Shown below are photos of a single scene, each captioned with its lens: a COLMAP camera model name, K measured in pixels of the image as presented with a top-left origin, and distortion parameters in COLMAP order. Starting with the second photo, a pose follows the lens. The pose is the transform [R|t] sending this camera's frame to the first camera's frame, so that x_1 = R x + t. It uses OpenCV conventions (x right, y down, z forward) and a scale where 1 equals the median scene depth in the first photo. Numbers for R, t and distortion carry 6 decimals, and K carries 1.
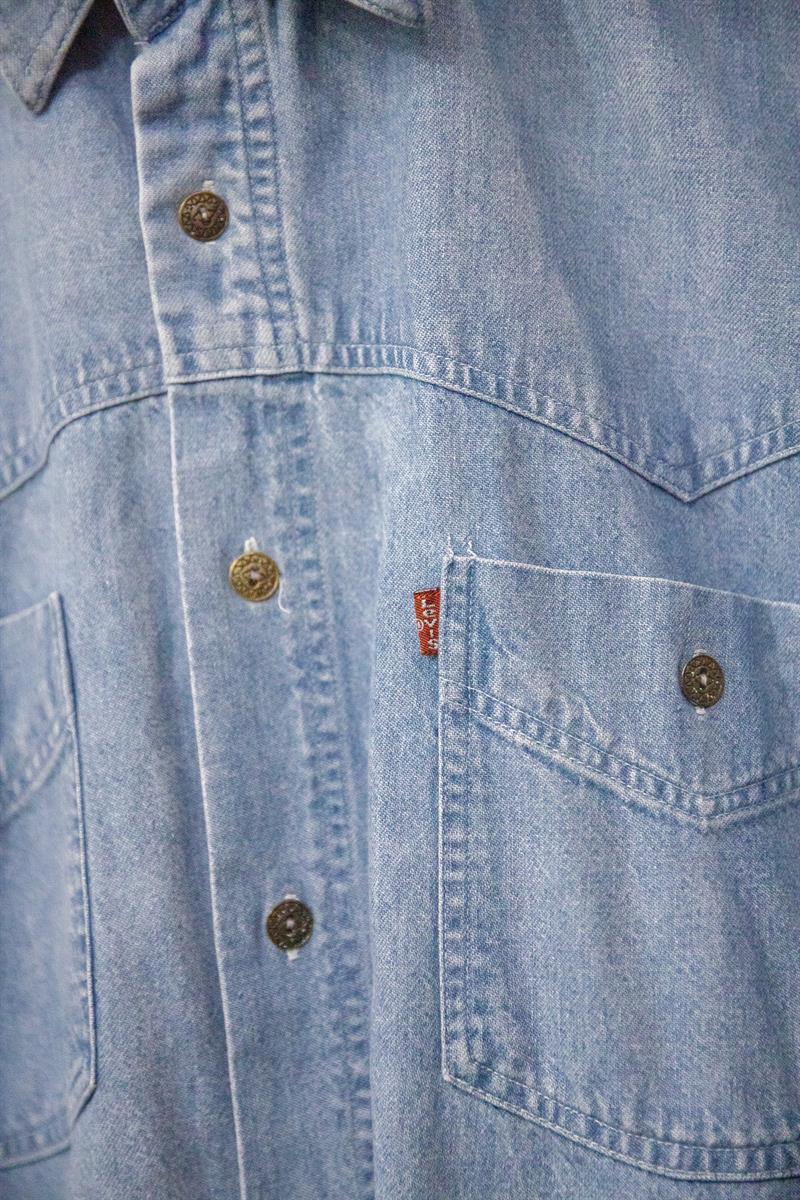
lens RADIAL K [[2262.0, 0, 367.2], [0, 2262.0, 580.1], [0, 0, 1]] dist [0.054358, 0.204260]
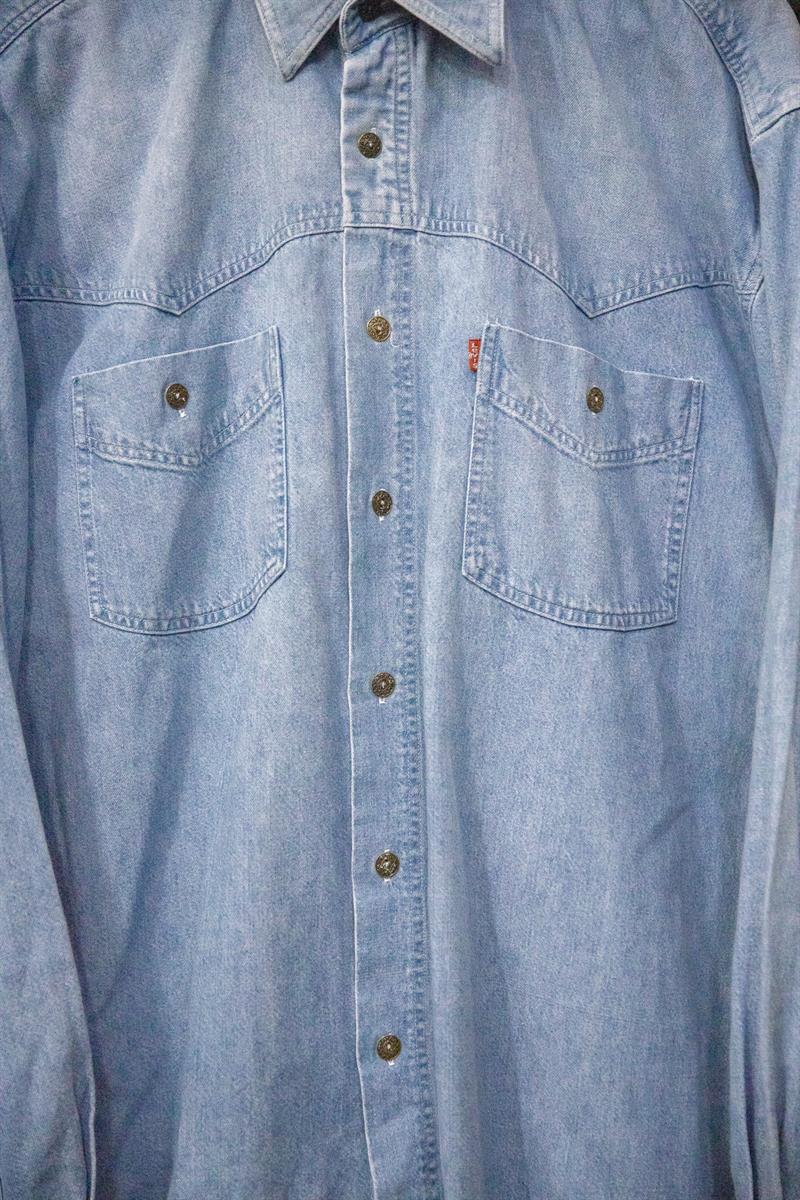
lens RADIAL K [[2156.4, 0, 426.7], [0, 2156.4, 600.8], [0, 0, 1]] dist [0.106397, 0.037188]
pose [[0.960910, 0.096656, 0.259440, -0.481007], [-0.089126, 0.995190, -0.040661, 0.311357], [-0.262123, 0.015949, 0.964903, -0.843051]]
